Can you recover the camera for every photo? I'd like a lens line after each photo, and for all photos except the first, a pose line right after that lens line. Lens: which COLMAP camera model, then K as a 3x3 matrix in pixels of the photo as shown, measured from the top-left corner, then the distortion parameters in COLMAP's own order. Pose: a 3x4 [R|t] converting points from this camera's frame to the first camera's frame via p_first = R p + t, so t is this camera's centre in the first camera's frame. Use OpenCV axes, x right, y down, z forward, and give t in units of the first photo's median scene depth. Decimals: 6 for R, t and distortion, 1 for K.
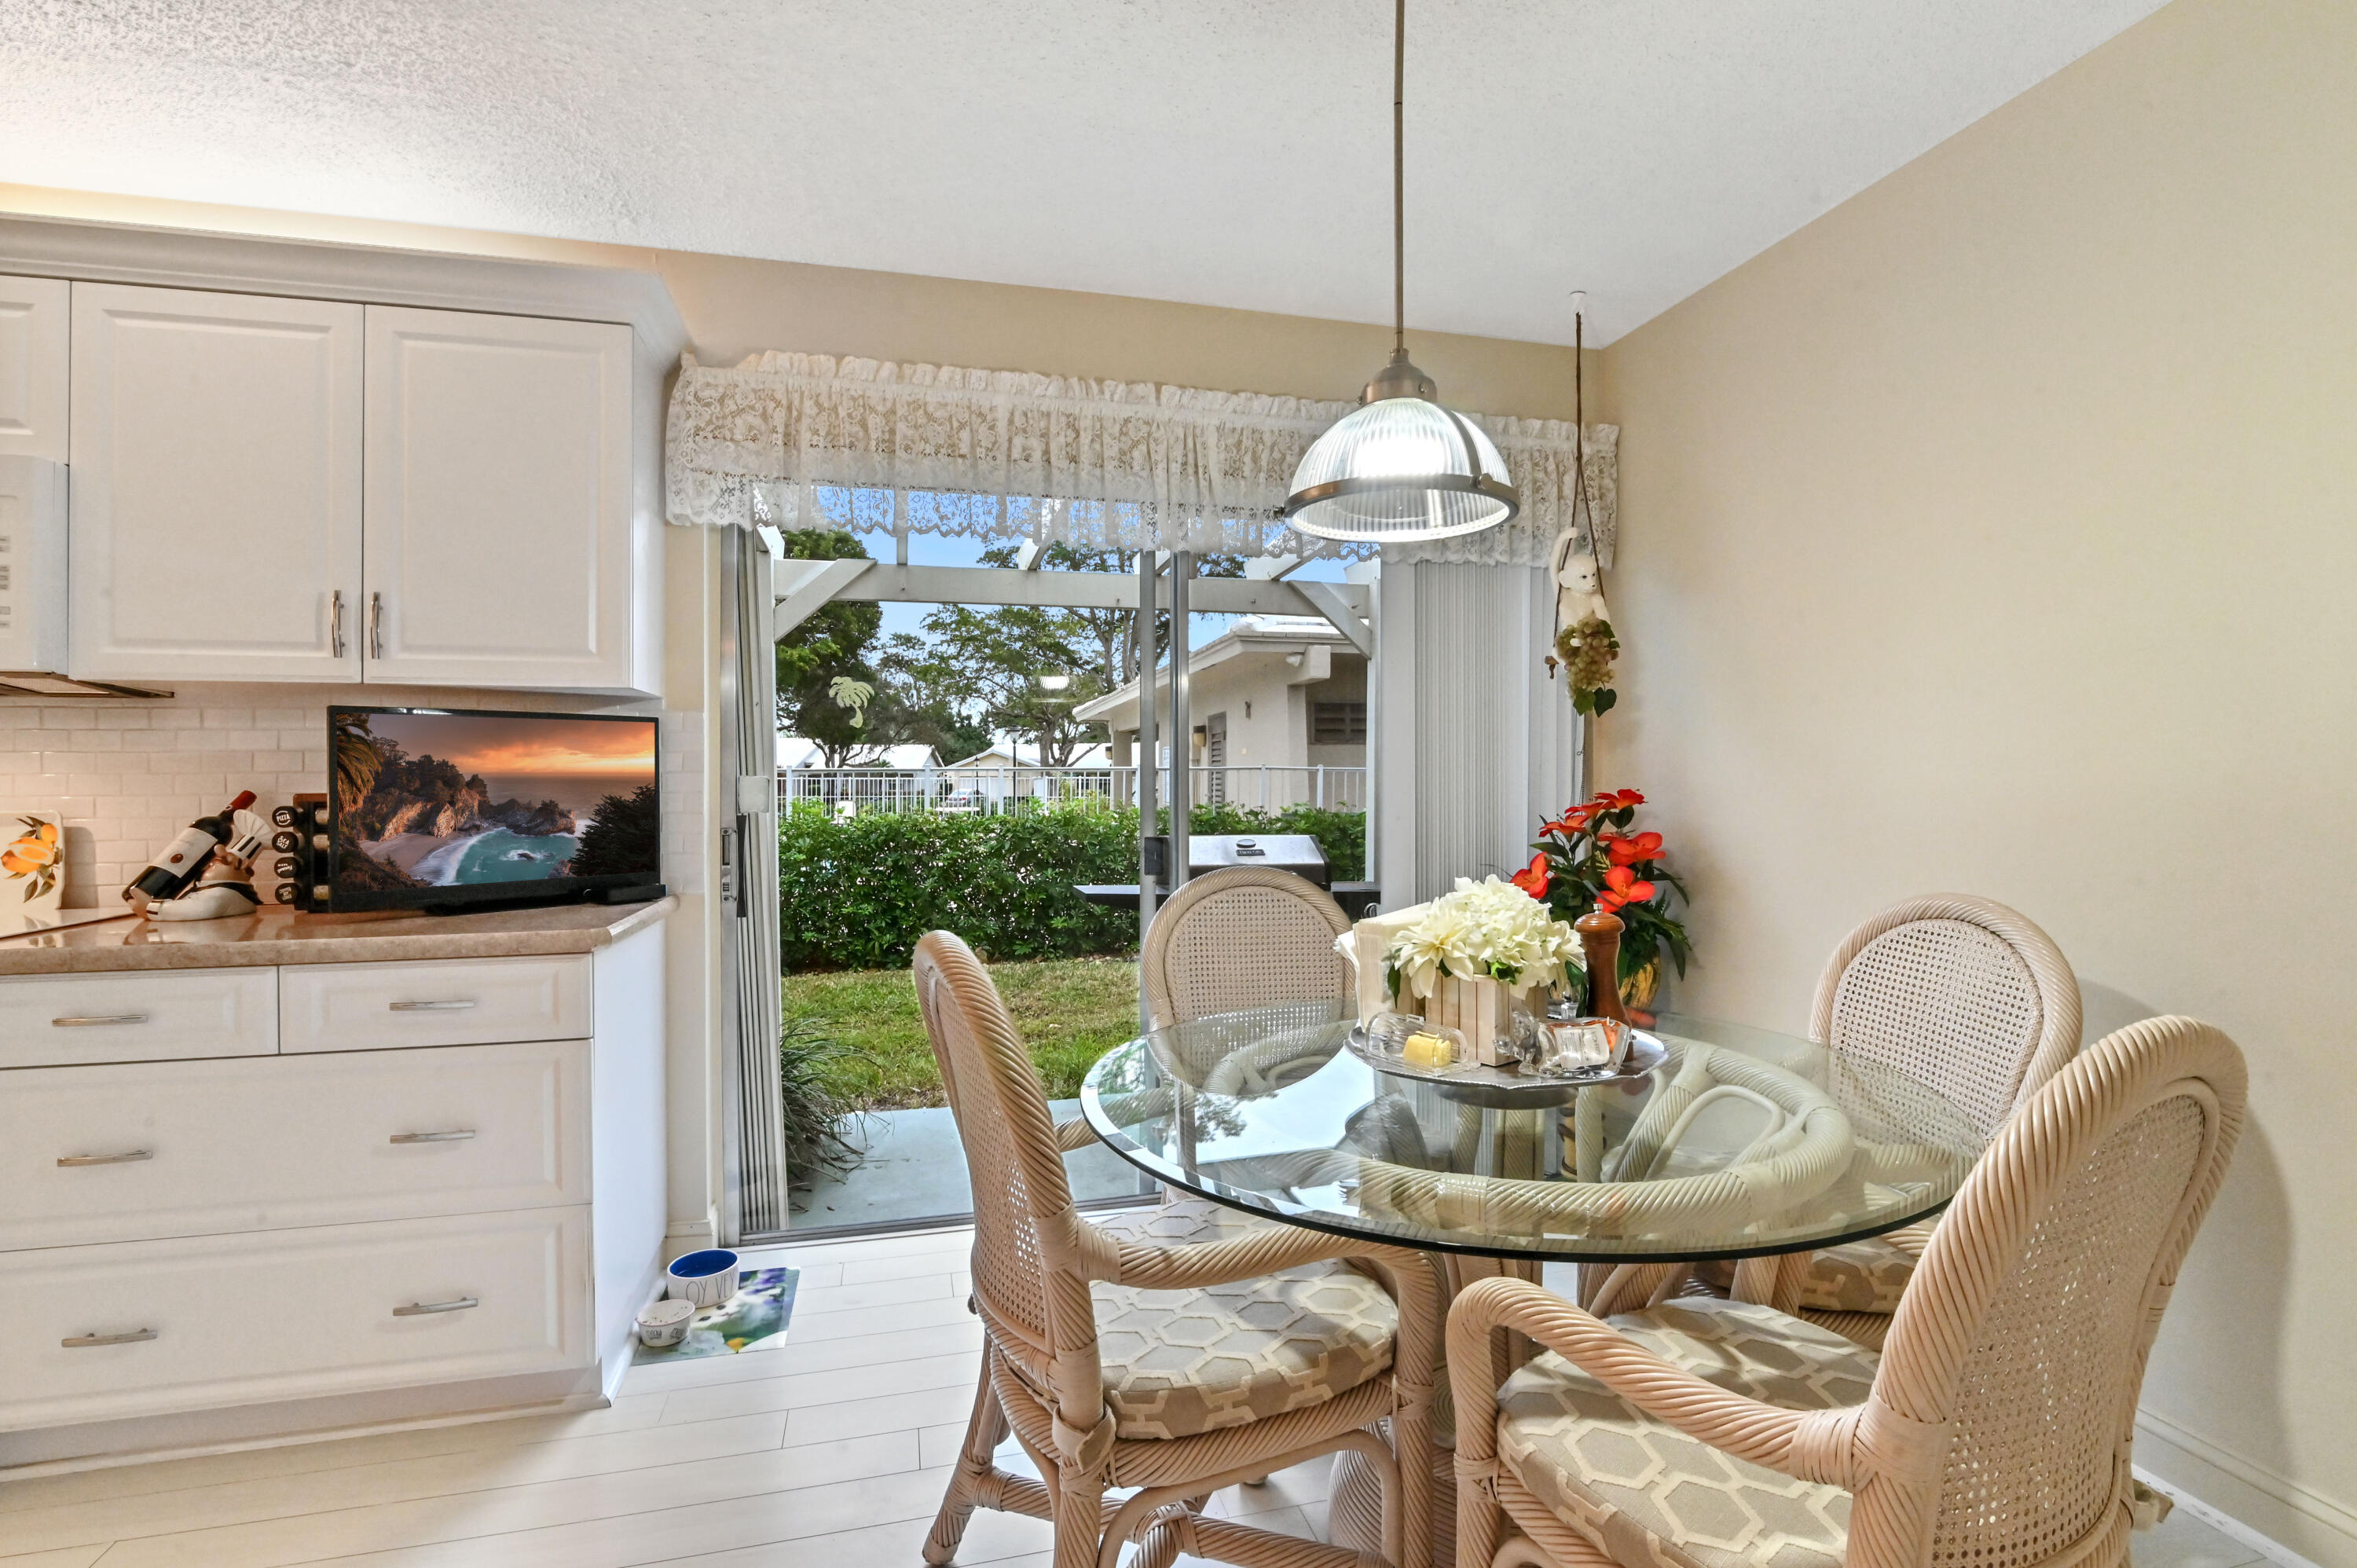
lens RADIAL K [[1154.4, 0, 1178.5], [0, 1154.4, 784.0], [0, 0, 1]] dist [-0.032055, 0.000092]
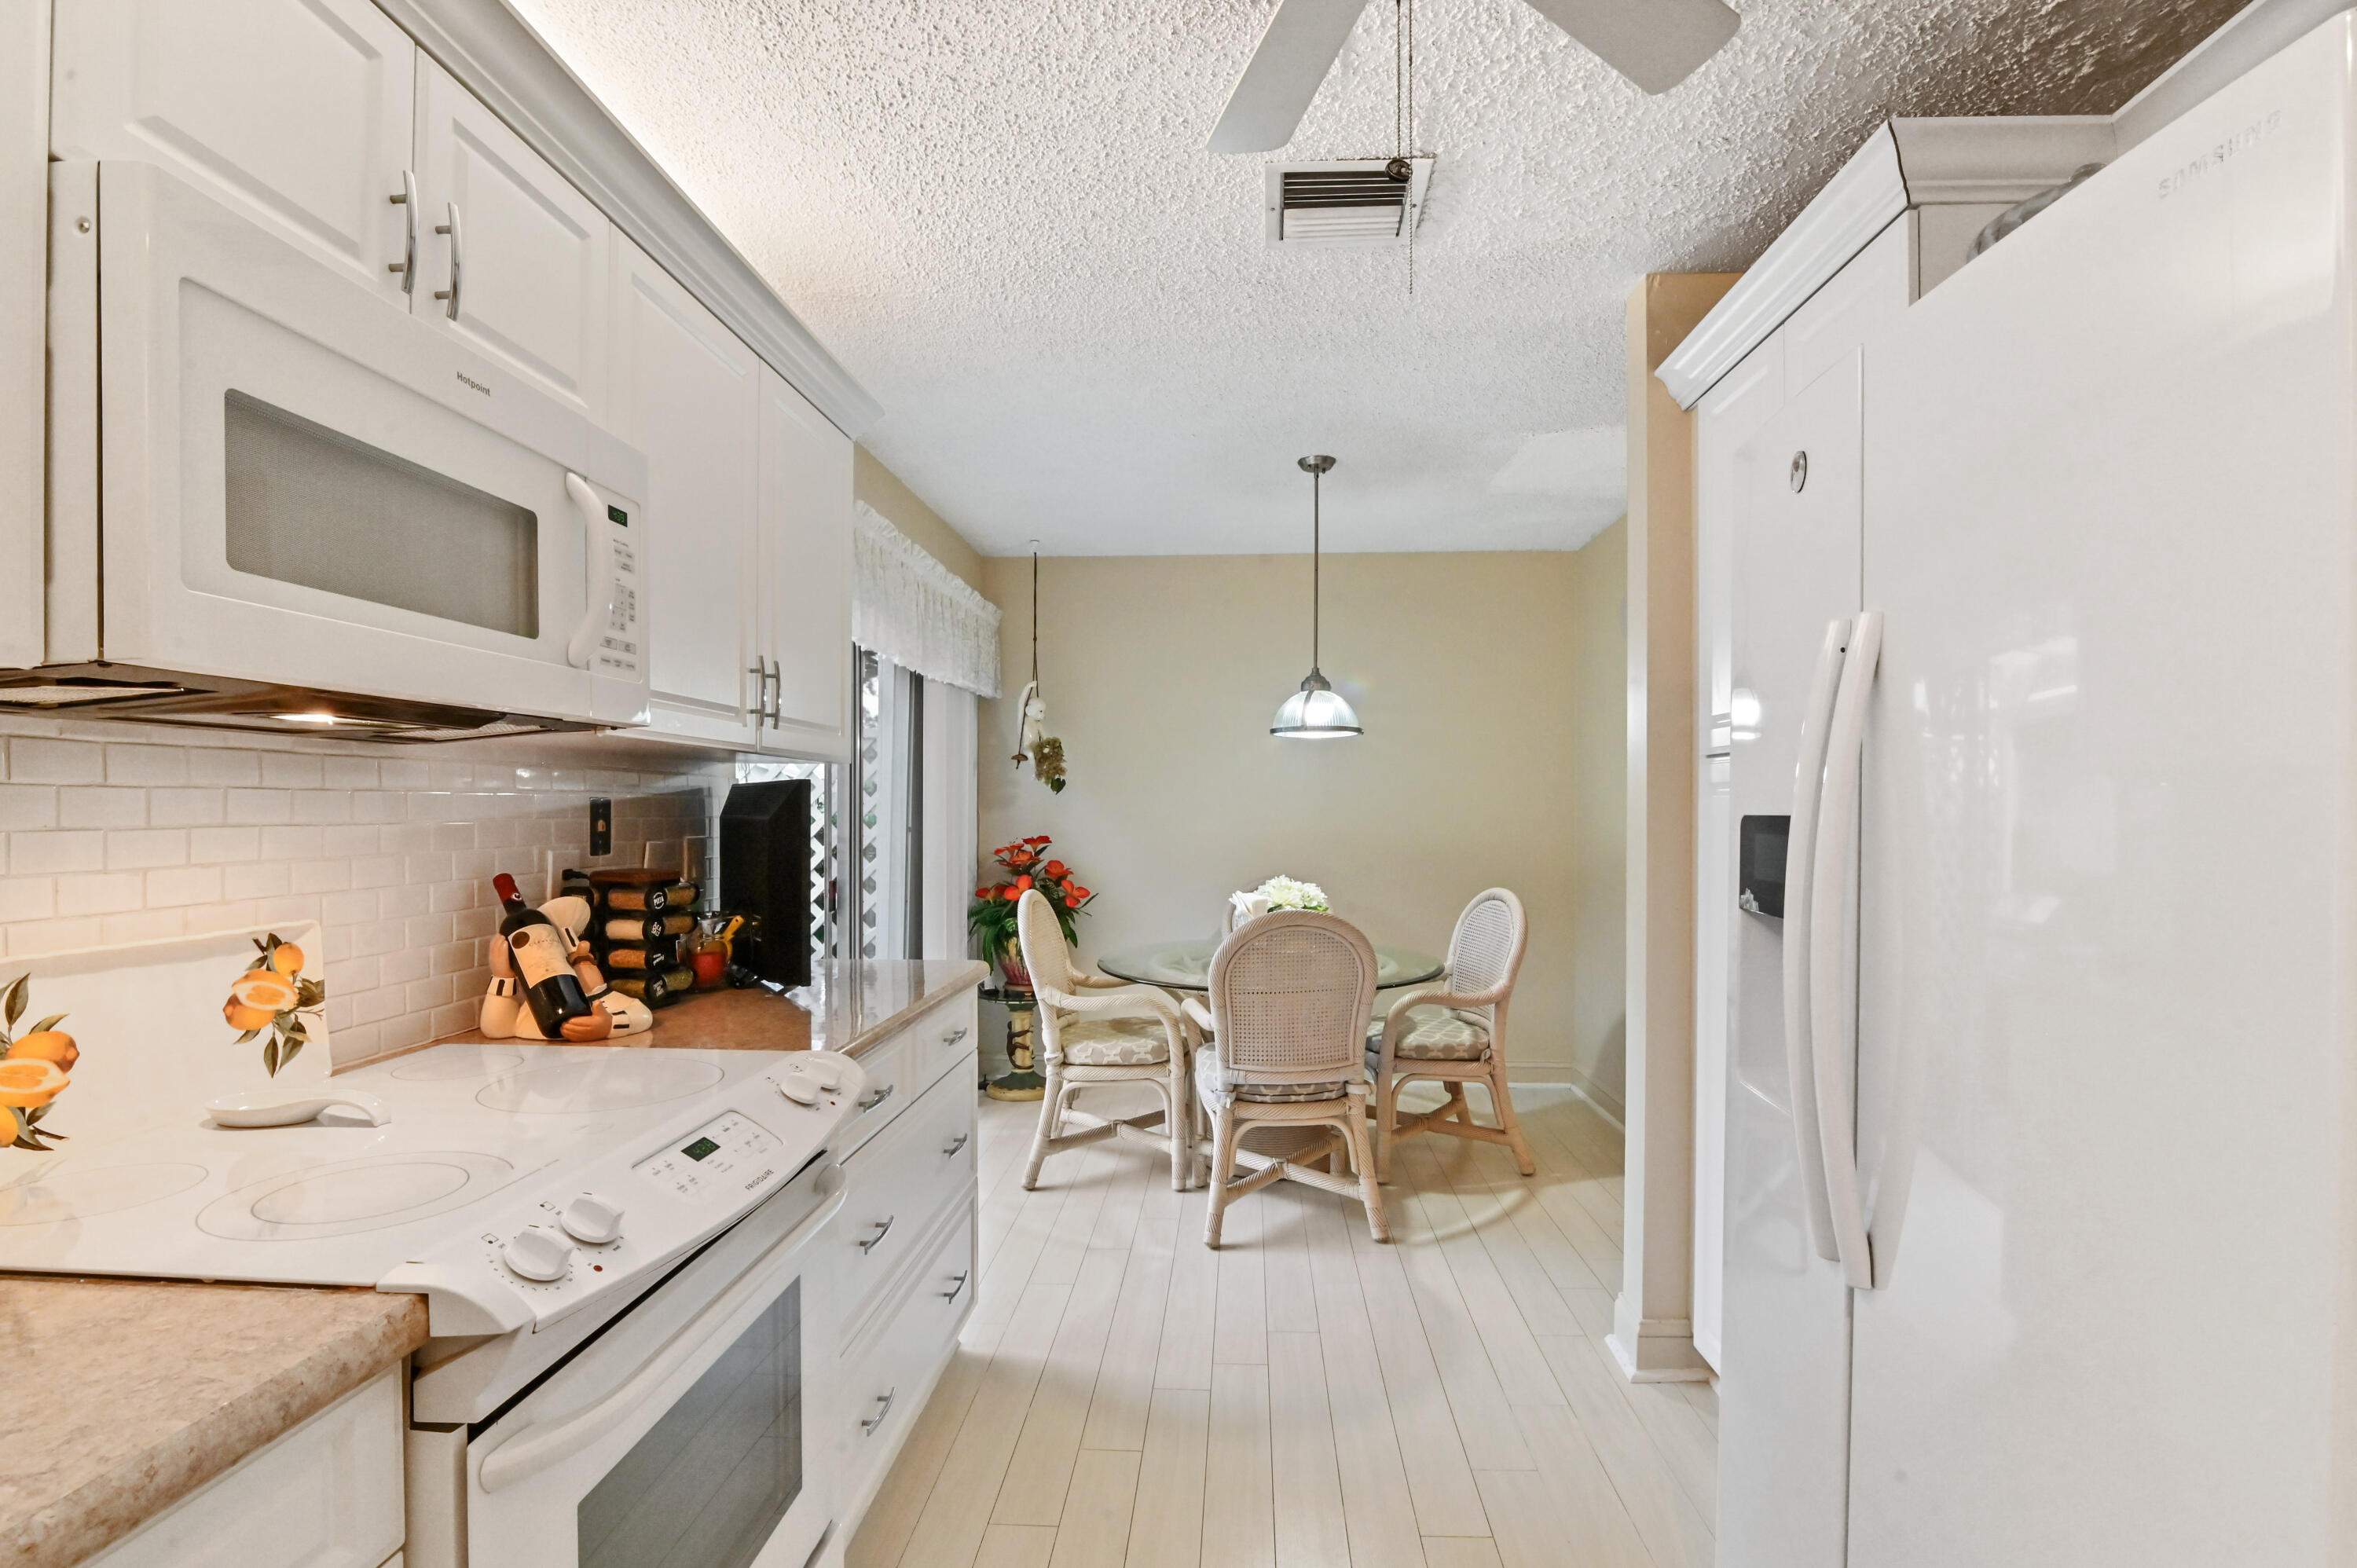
lens RADIAL K [[1092.4, 0, 1181.5], [0, 1092.4, 772.9], [0, 0, 1]] dist [-0.016993, 0.000024]
pose [[0.314717, 0.034575, 0.948555, -1.427833], [-0.002921, 0.999367, -0.035458, -0.038299], [-0.949181, 0.008389, 0.314619, 0.347640]]
